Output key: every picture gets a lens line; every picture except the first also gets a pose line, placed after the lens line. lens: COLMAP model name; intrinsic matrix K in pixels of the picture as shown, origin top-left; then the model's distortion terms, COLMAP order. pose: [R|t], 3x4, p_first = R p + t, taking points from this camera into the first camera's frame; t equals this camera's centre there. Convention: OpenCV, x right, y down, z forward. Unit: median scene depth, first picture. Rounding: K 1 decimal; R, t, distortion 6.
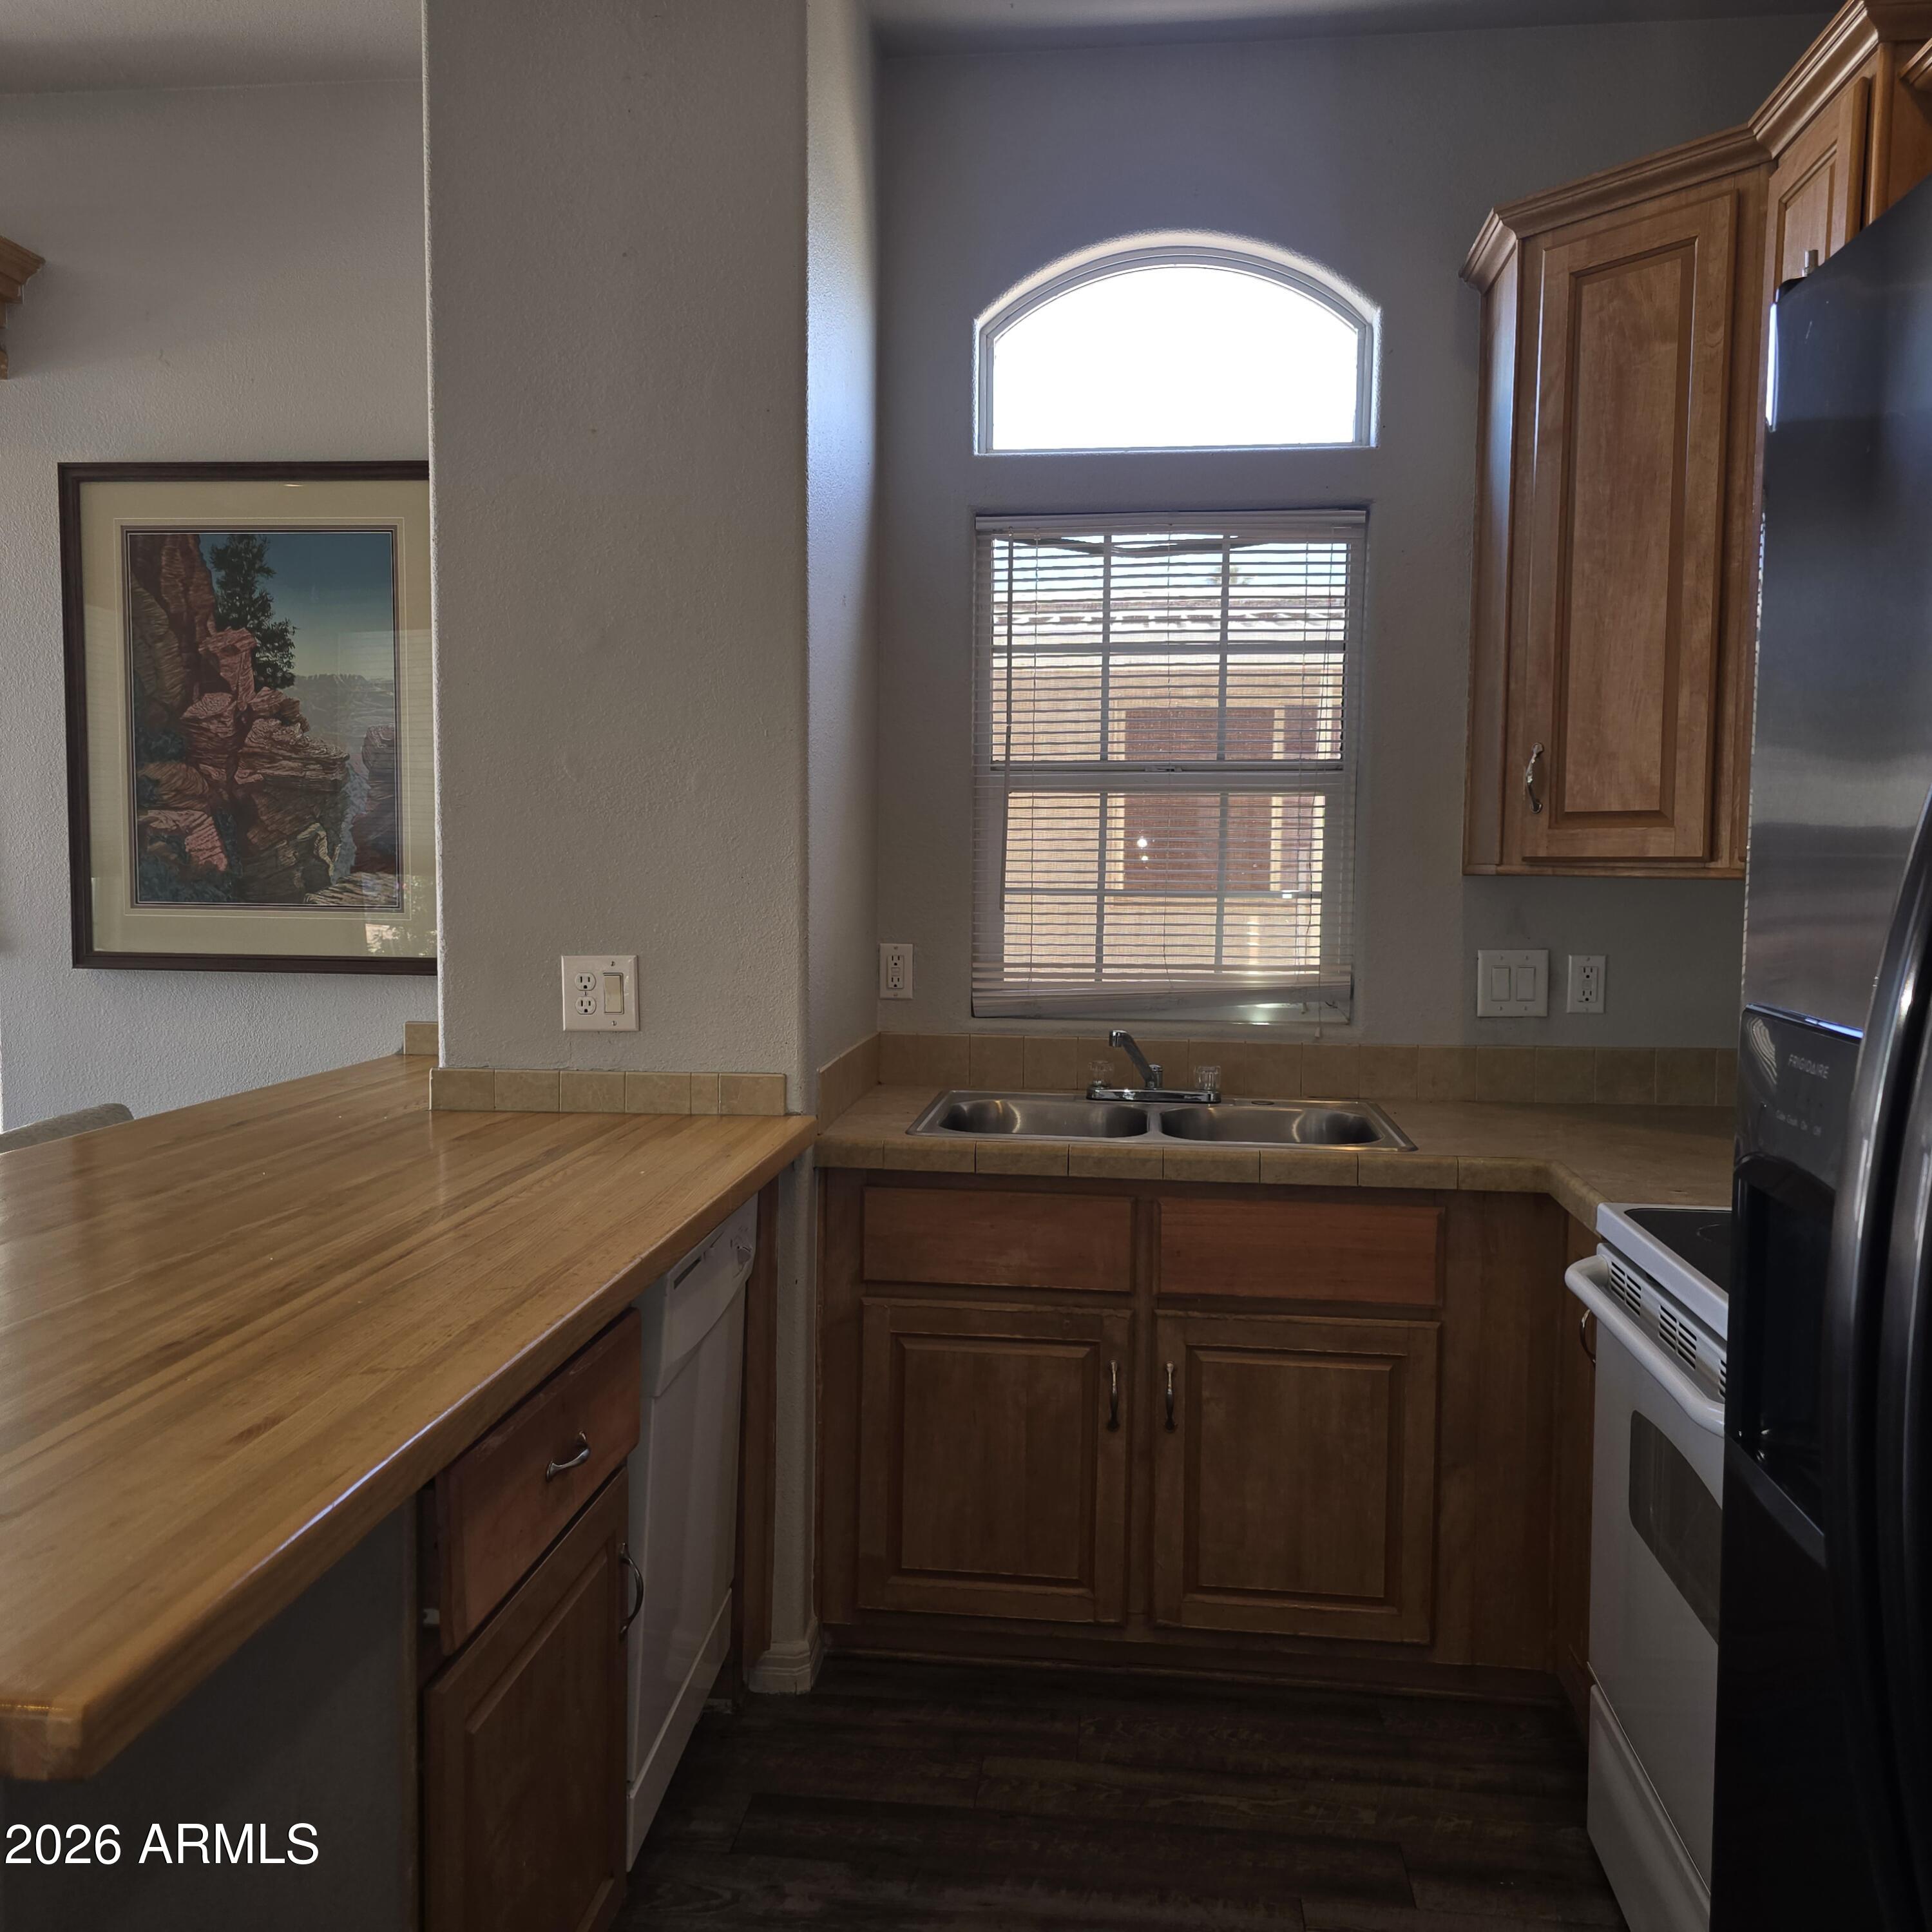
lens RADIAL K [[1782.7, 0, 960.5], [0, 1782.7, 975.1], [0, 0, 1]] dist [0.076624, -0.071523]
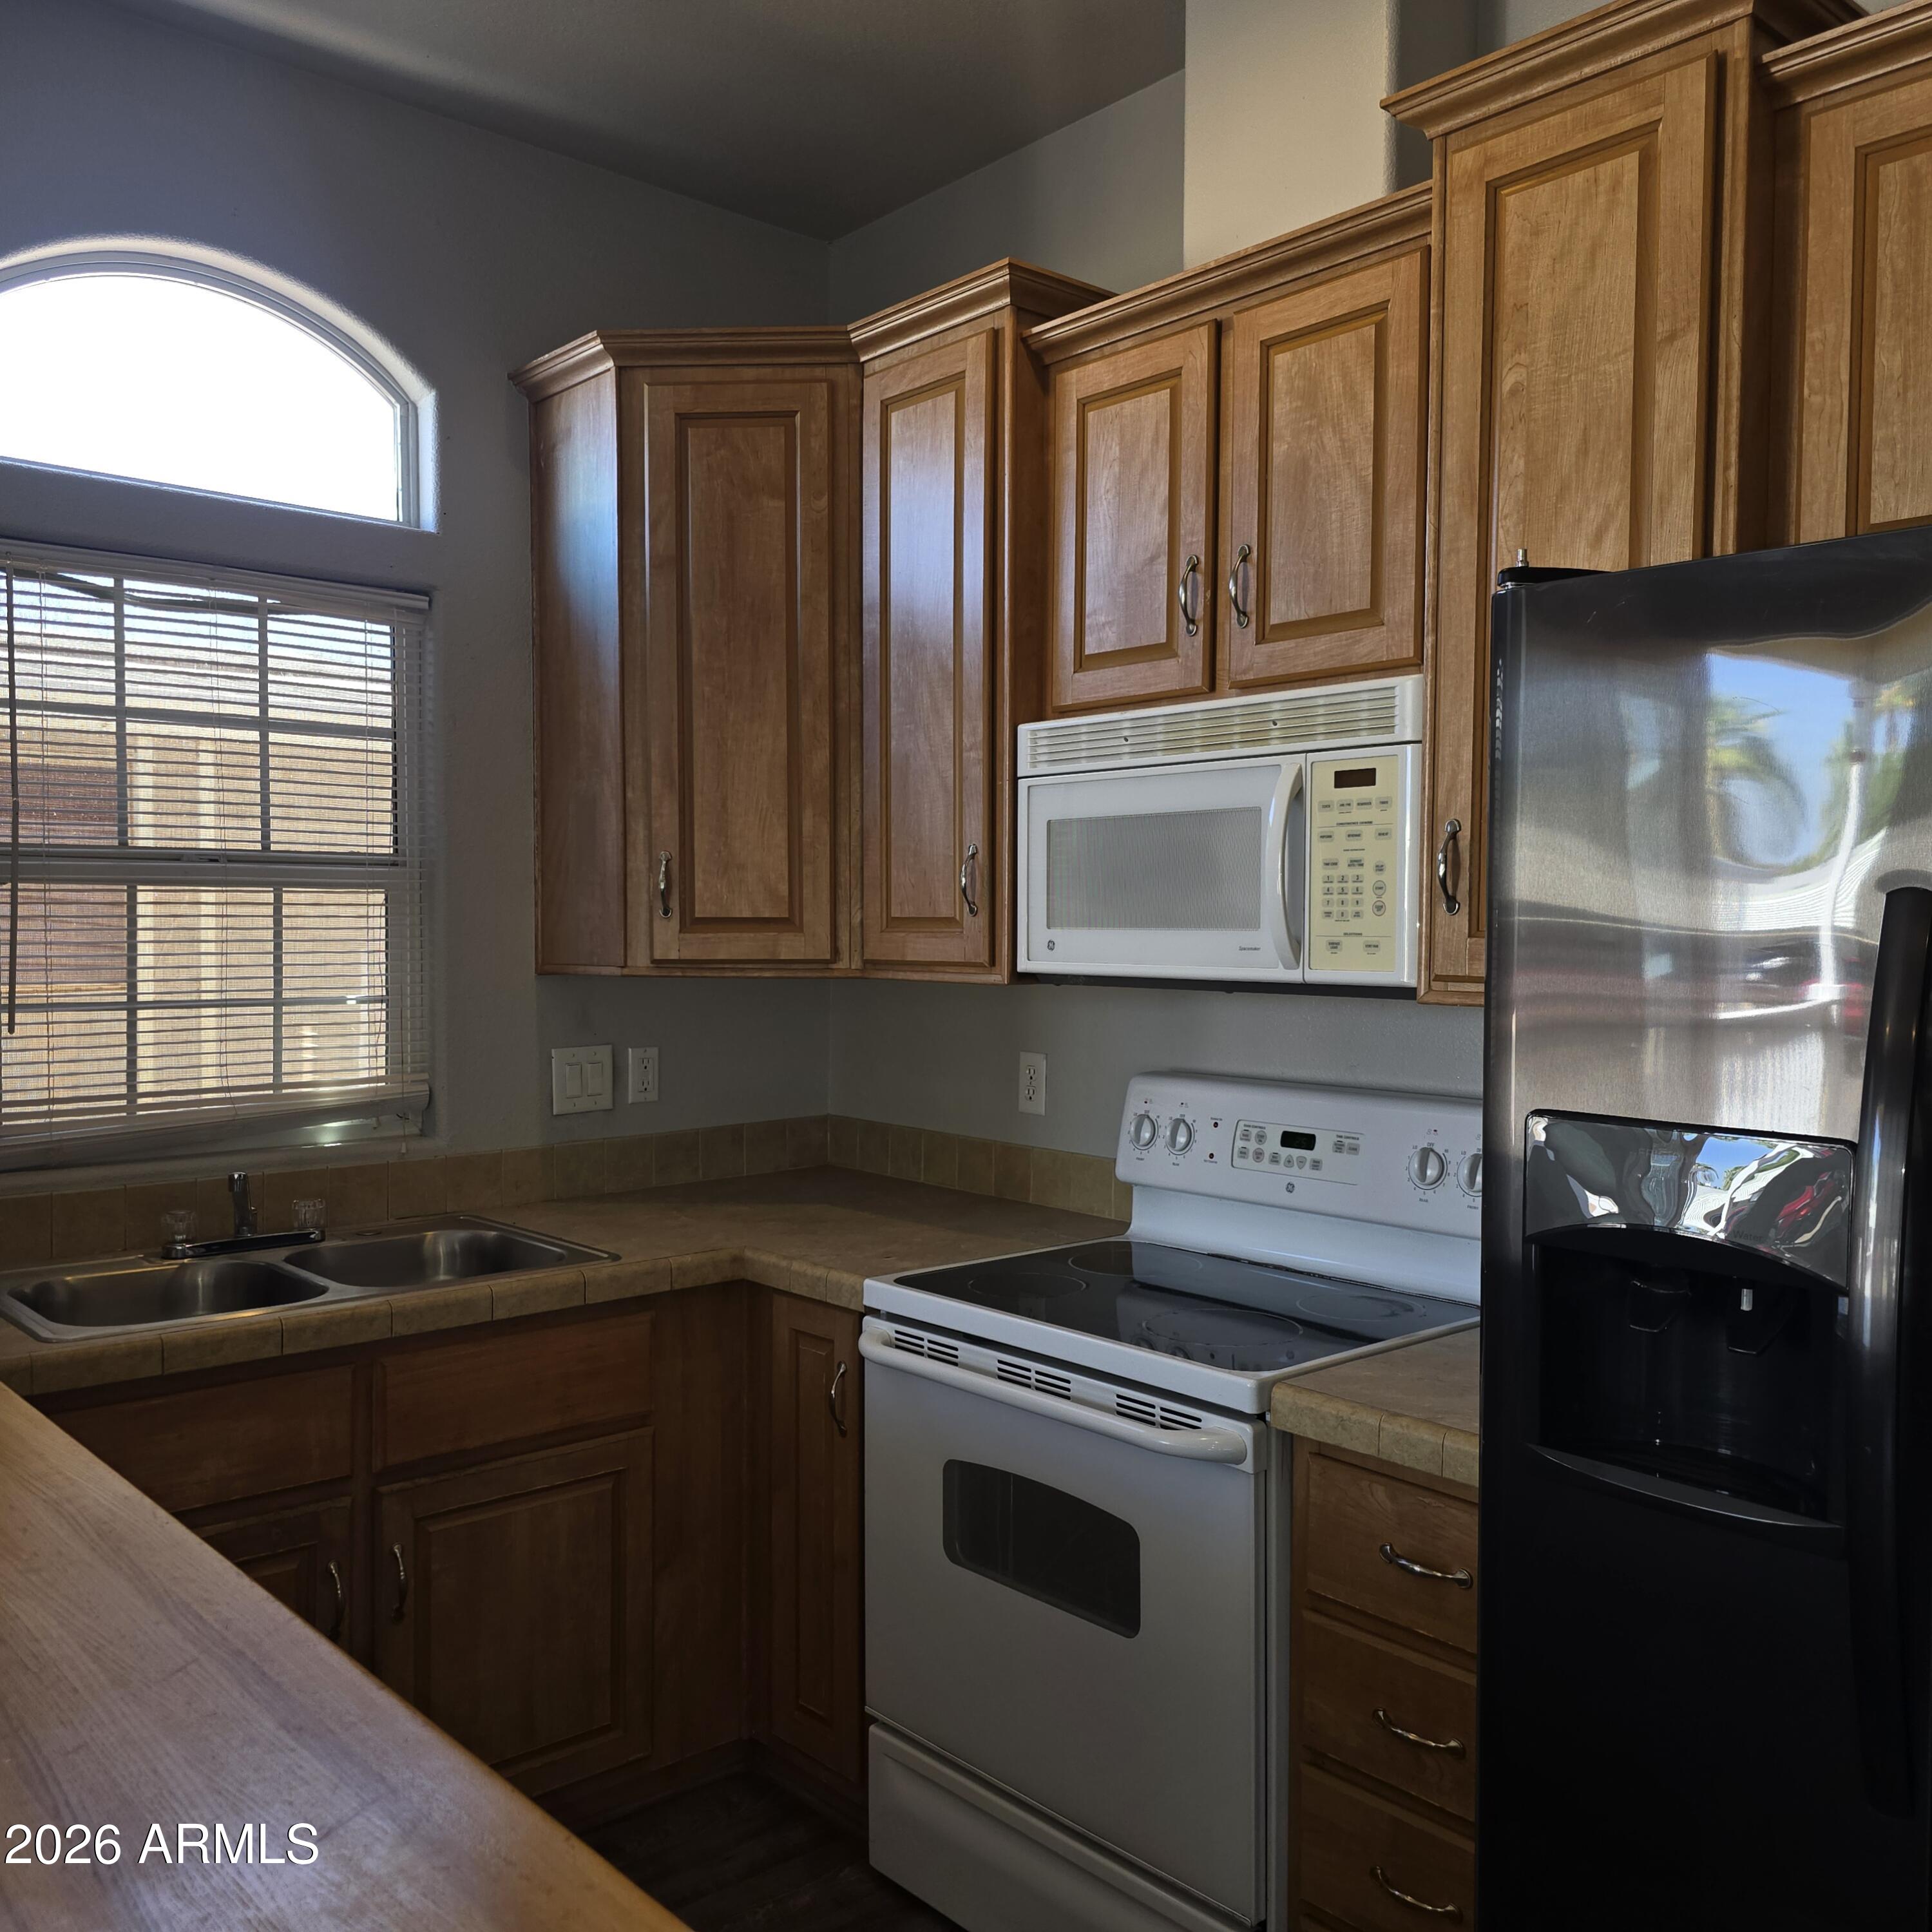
lens RADIAL K [[1725.8, 0, 1010.0], [0, 1725.8, 982.4], [0, 0, 1]] dist [0.112975, -0.170263]
pose [[0.660137, -0.032364, 0.750448, -0.316220], [0.054347, 0.998511, -0.004744, -0.037947], [-0.749177, 0.043916, 0.660913, 0.188449]]
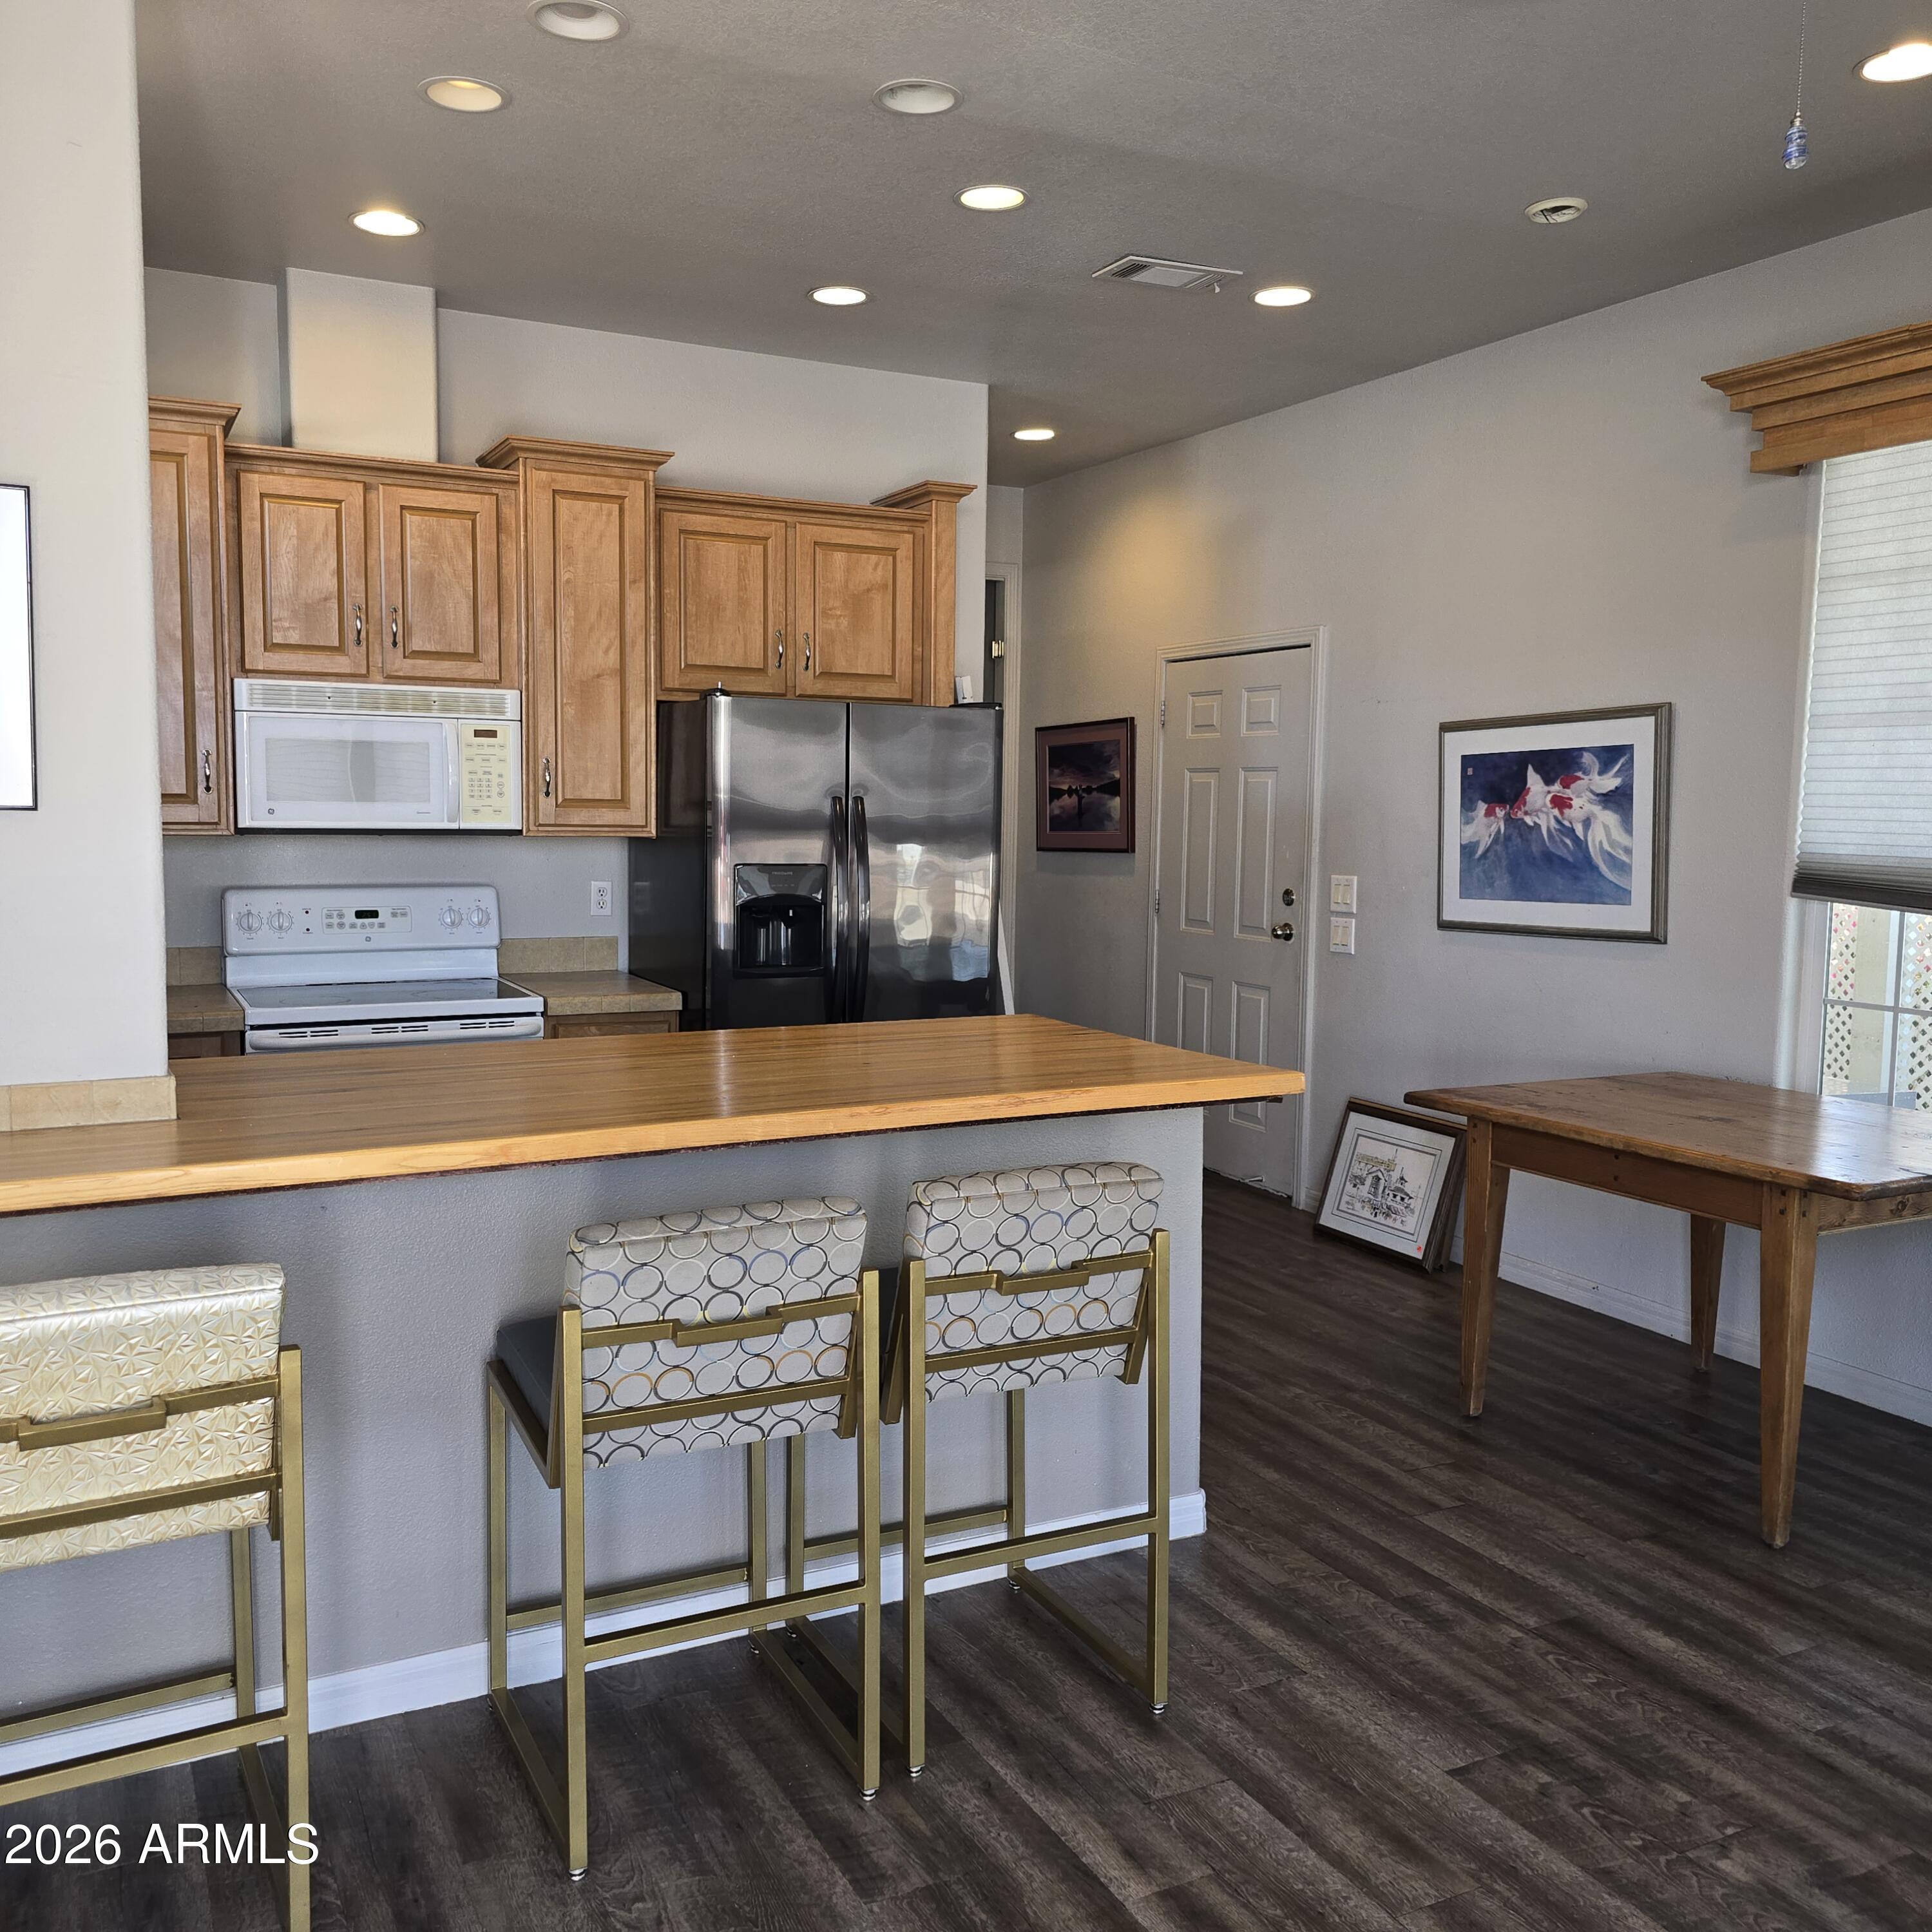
lens RADIAL K [[1782.7, 0, 960.5], [0, 1782.7, 975.1], [0, 0, 1]] dist [0.076624, -0.071523]
pose [[-0.553925, -0.097536, 0.826834, -1.359678], [0.041665, 0.988622, 0.144534, -0.126098], [-0.831524, 0.114511, -0.543558, 1.183055]]
